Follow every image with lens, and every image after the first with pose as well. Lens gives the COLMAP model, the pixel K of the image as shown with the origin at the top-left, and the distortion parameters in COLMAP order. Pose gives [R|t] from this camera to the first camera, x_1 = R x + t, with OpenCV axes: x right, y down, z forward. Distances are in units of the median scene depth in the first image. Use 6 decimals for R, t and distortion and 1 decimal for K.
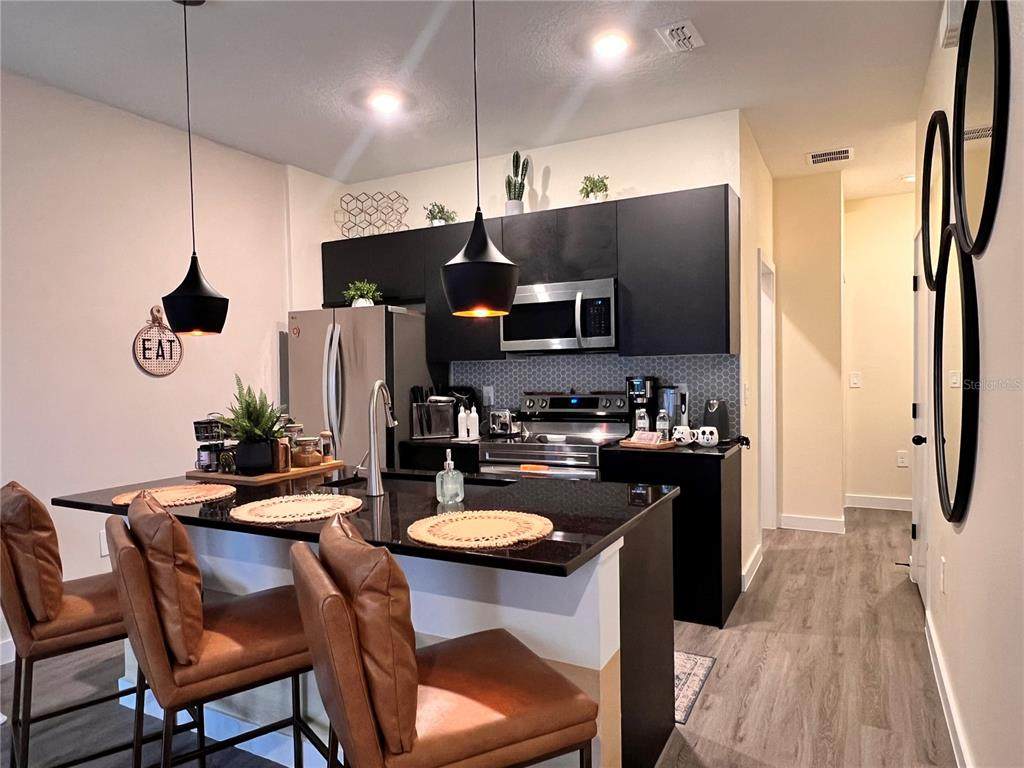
lens RADIAL K [[654.3, 0, 515.4], [0, 654.3, 384.3], [0, 0, 1]] dist [-0.003420, -0.007993]
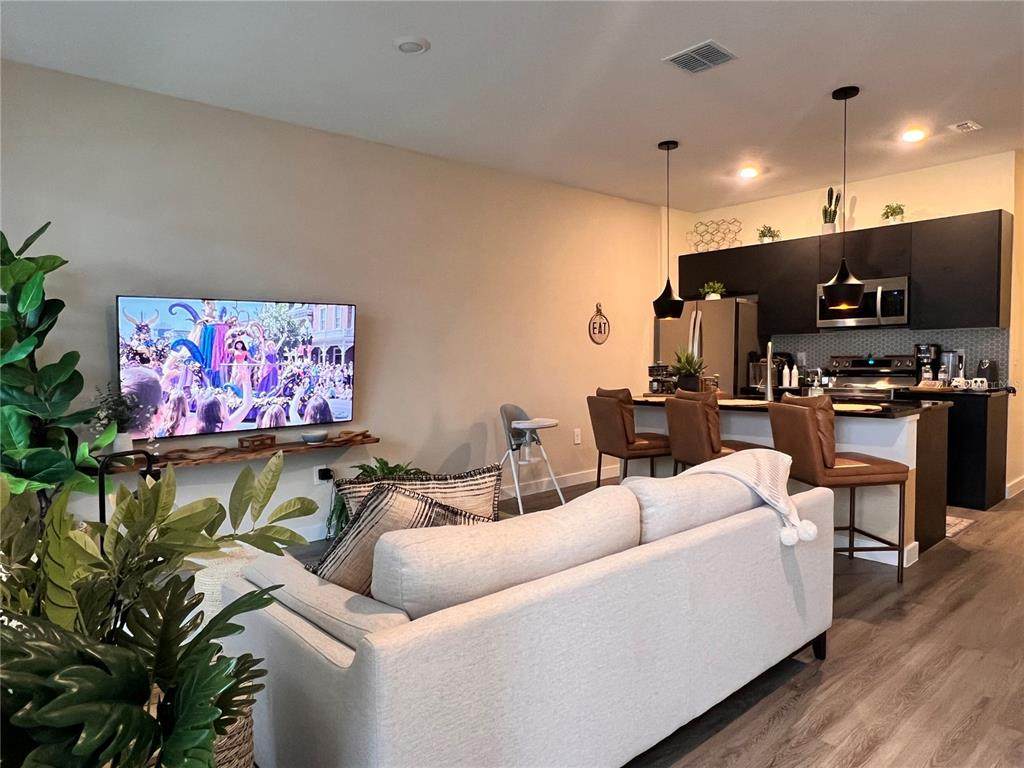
lens RADIAL K [[654.3, 0, 504.5], [0, 654.3, 387.2], [0, 0, 1]] dist [-0.003420, -0.007993]
pose [[0.931357, 0.022214, -0.363430, -0.149060], [-0.009687, 0.999296, 0.036256, 0.040163], [0.363979, -0.030247, 0.930916, -0.675231]]
